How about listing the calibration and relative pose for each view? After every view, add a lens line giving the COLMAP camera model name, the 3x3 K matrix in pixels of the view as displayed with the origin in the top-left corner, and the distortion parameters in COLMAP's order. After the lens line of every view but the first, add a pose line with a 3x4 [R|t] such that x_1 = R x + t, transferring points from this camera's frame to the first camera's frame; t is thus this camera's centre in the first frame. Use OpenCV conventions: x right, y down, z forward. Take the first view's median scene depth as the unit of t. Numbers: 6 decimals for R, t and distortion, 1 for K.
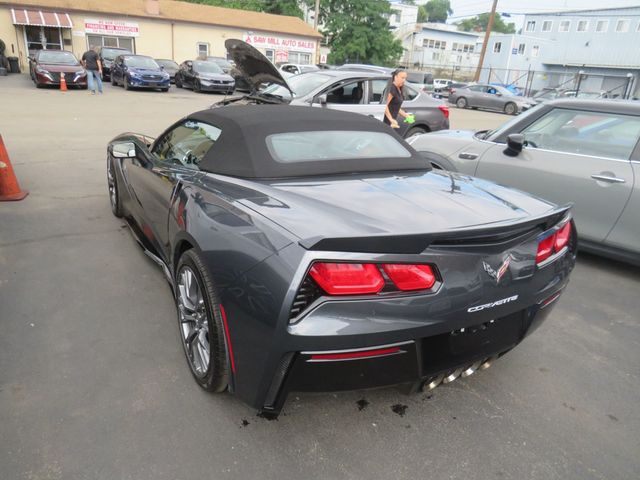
lens RADIAL K [[497.1, 0, 318.8], [0, 497.1, 240.6], [0, 0, 1]] dist [-0.025857, -0.016031]
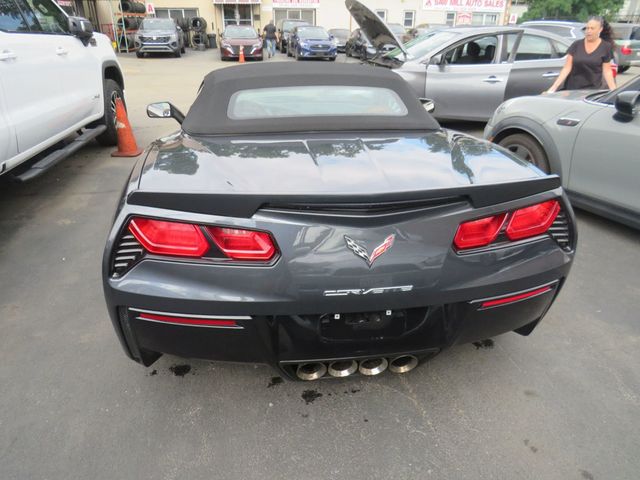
lens RADIAL K [[497.1, 0, 321.5], [0, 497.1, 243.5], [0, 0, 1]] dist [-0.025857, -0.016031]
pose [[0.911802, 0.104670, -0.397066, 0.124939], [-0.081565, 0.993866, 0.074689, -0.001037], [0.402448, -0.035715, 0.914746, 0.047060]]
